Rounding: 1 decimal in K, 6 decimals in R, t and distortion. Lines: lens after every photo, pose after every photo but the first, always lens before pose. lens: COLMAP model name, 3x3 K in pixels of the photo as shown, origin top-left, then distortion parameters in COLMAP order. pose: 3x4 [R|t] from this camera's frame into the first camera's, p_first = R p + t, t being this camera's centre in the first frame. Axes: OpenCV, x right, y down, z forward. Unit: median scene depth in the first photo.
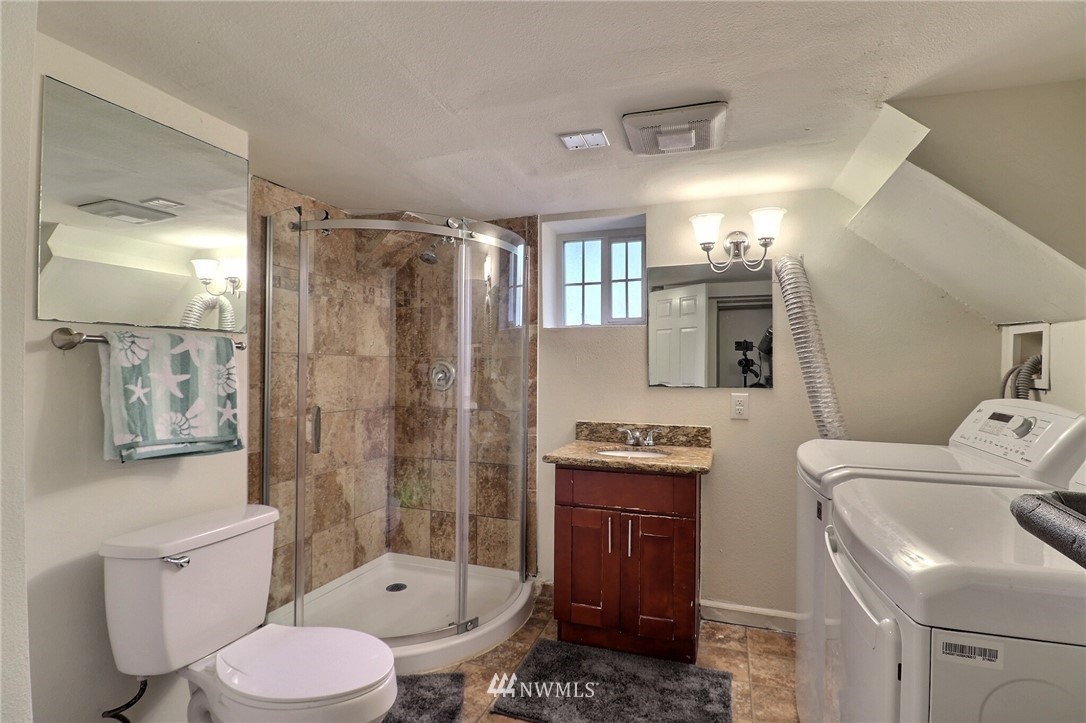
lens RADIAL K [[508.1, 0, 553.1], [0, 508.1, 361.1], [0, 0, 1]] dist [-0.000396, -0.011805]
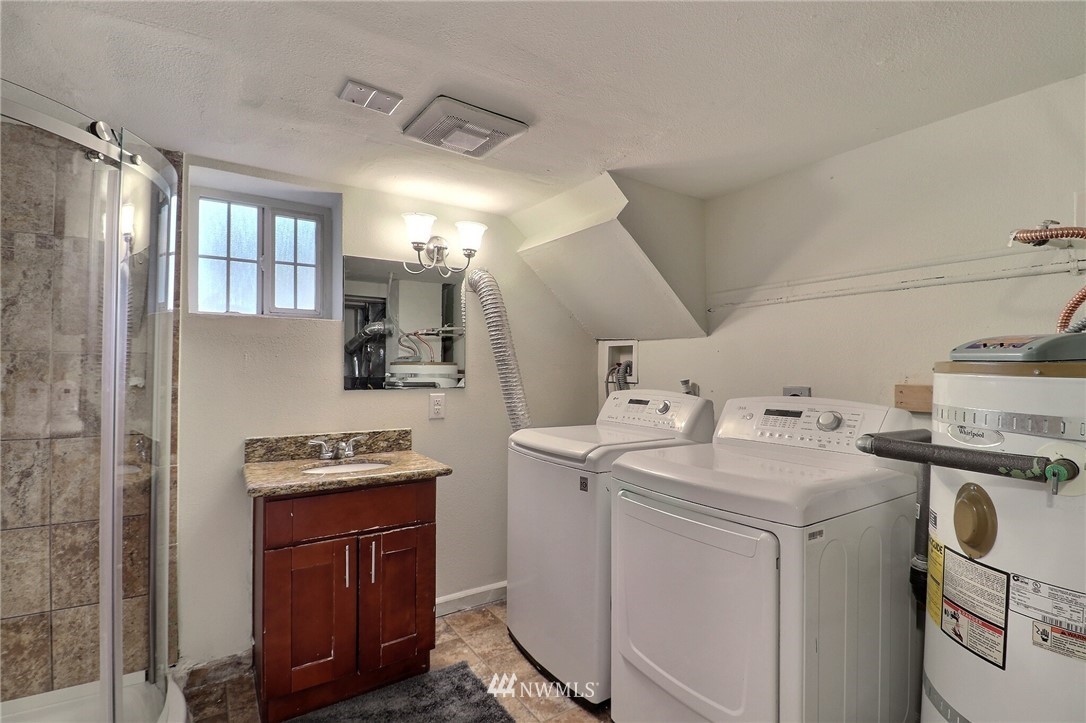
lens RADIAL K [[508.1, 0, 547.3], [0, 508.1, 362.4], [0, 0, 1]] dist [-0.000396, -0.011805]
pose [[0.603964, 0.008868, 0.796962, -0.337581], [-0.010982, 0.999936, -0.002803, 0.000355], [-0.796936, -0.007059, 0.604022, 0.205906]]
